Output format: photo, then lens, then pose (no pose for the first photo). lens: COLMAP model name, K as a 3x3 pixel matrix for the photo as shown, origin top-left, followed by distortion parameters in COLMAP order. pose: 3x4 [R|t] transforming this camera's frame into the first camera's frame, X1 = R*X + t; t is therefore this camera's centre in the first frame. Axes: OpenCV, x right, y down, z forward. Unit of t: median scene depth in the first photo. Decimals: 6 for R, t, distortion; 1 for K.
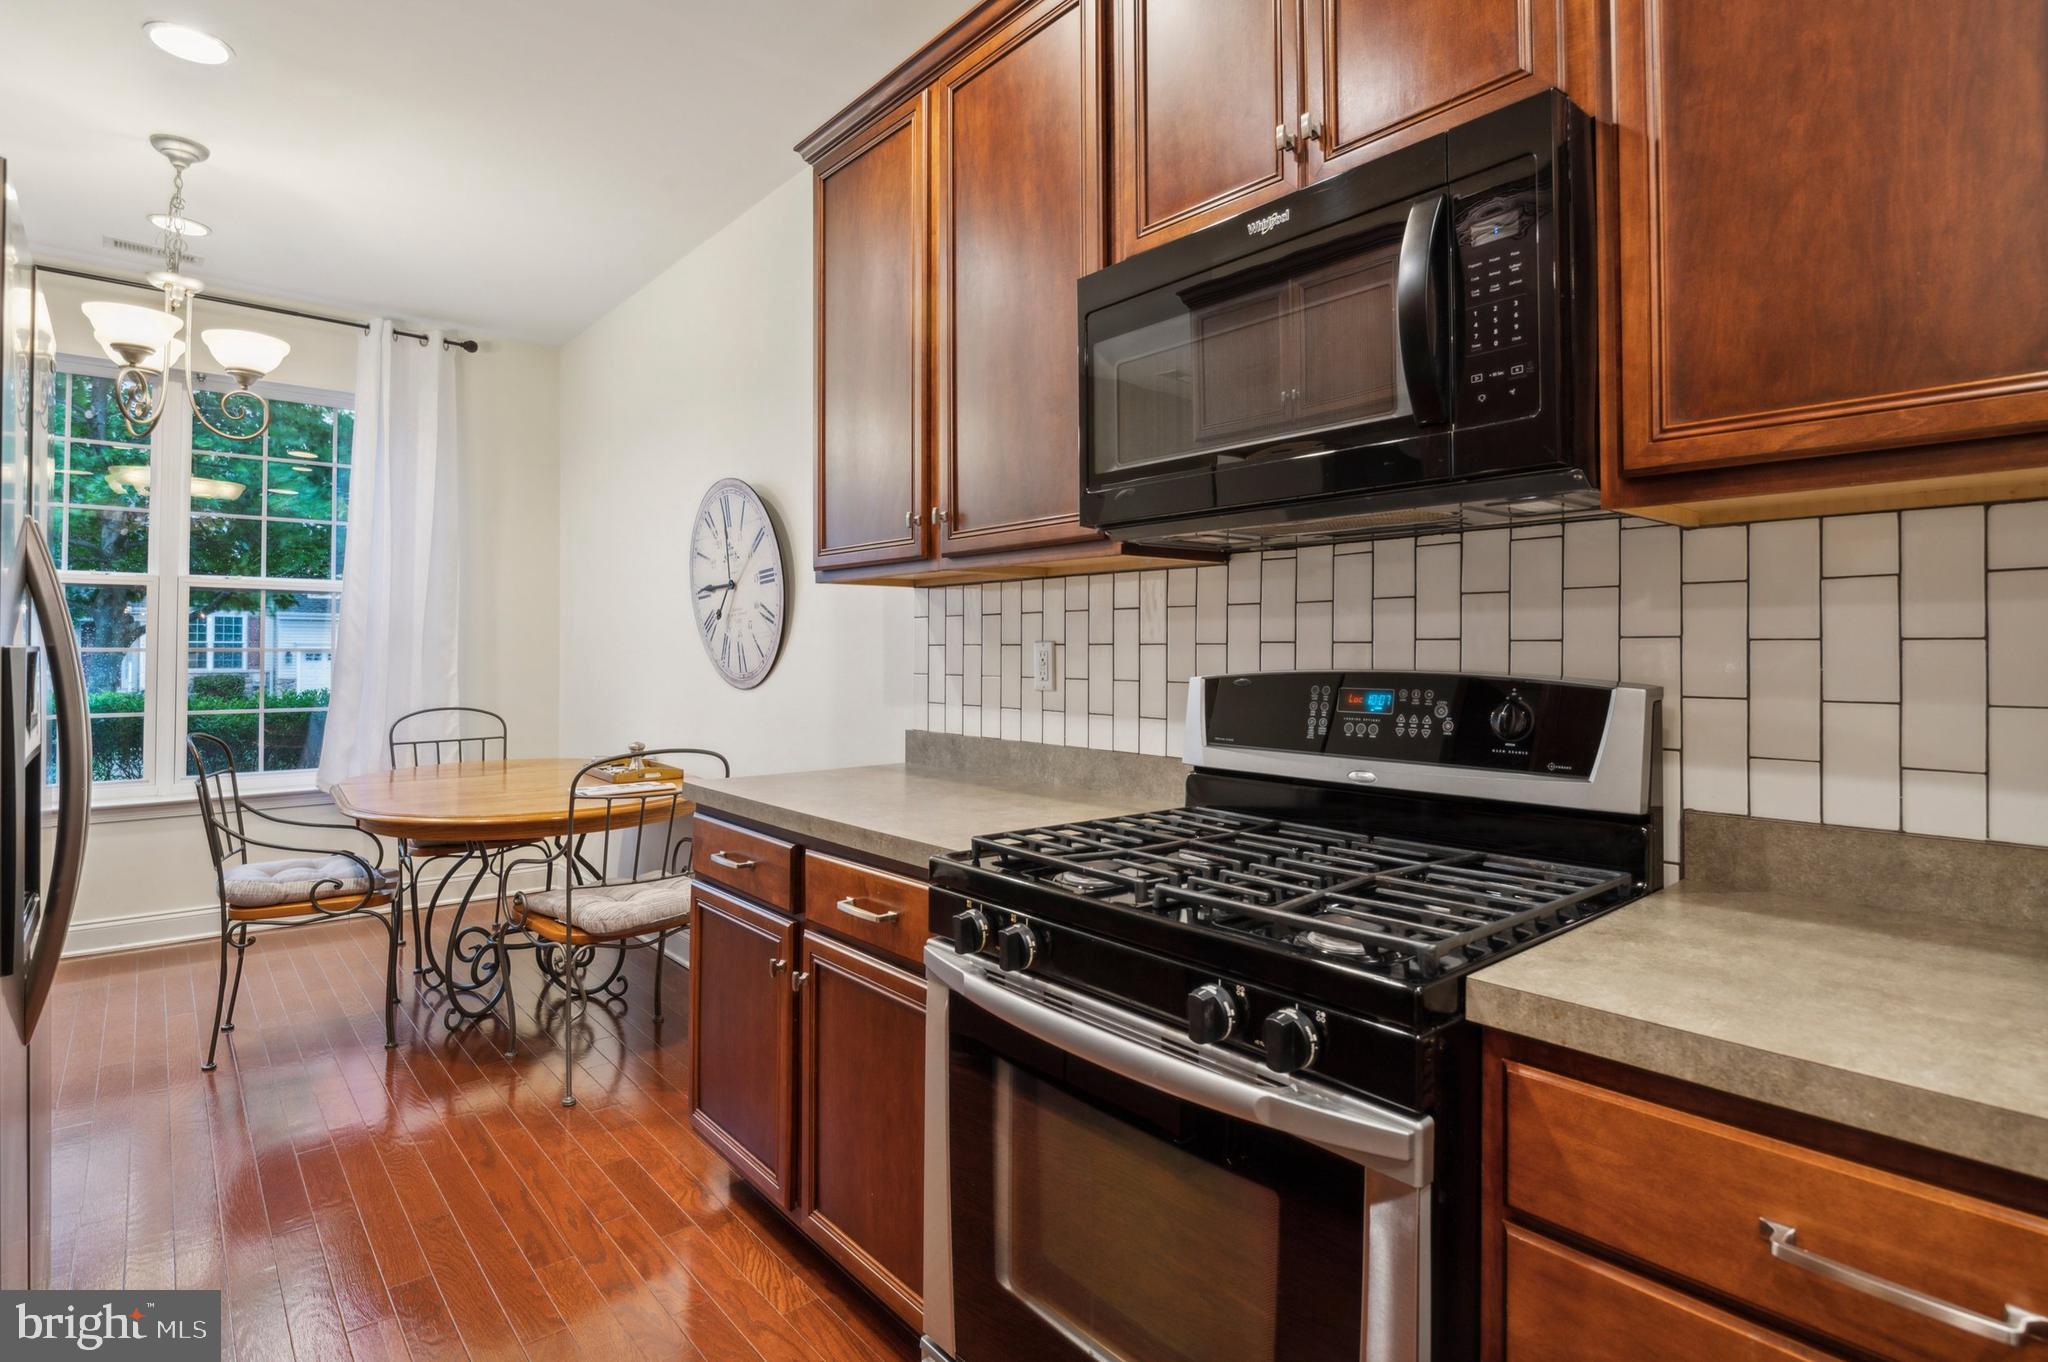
lens RADIAL K [[963.6, 0, 1025.8], [0, 963.6, 652.3], [0, 0, 1]] dist [-0.069687, -0.000705]
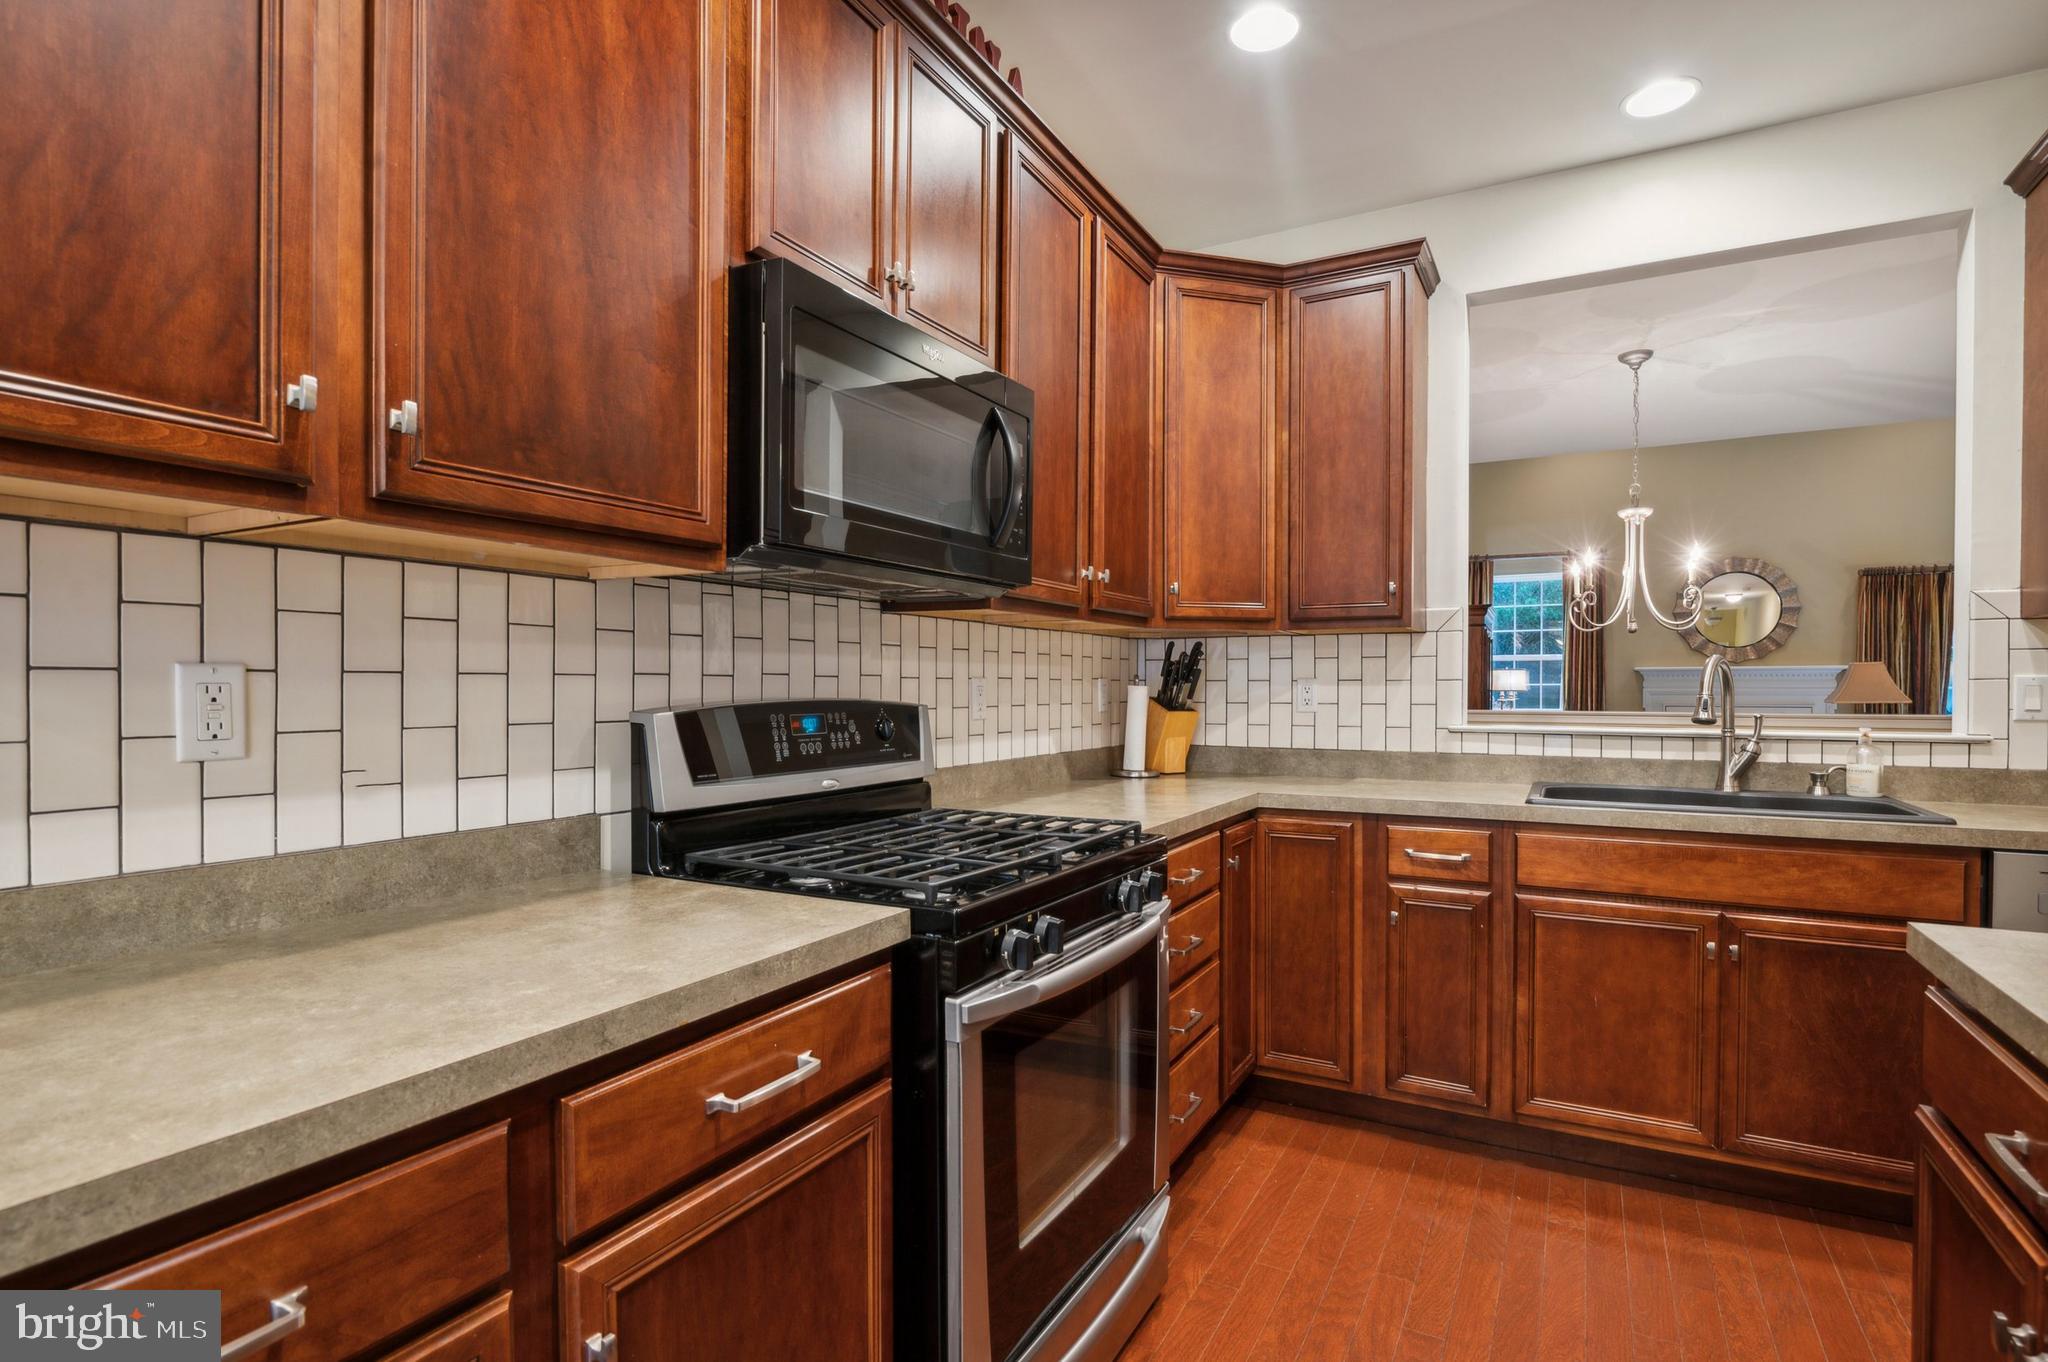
lens RADIAL K [[1017.4, 0, 1024.0], [0, 1017.4, 681.0], [0, 0, 1]] dist [0.041780, 0.000005]
pose [[-0.322320, 0.000741, 0.946631, -0.928973], [0.000914, 0.999999, -0.000472, -0.003691], [-0.946630, 0.000713, -0.322320, 1.111239]]
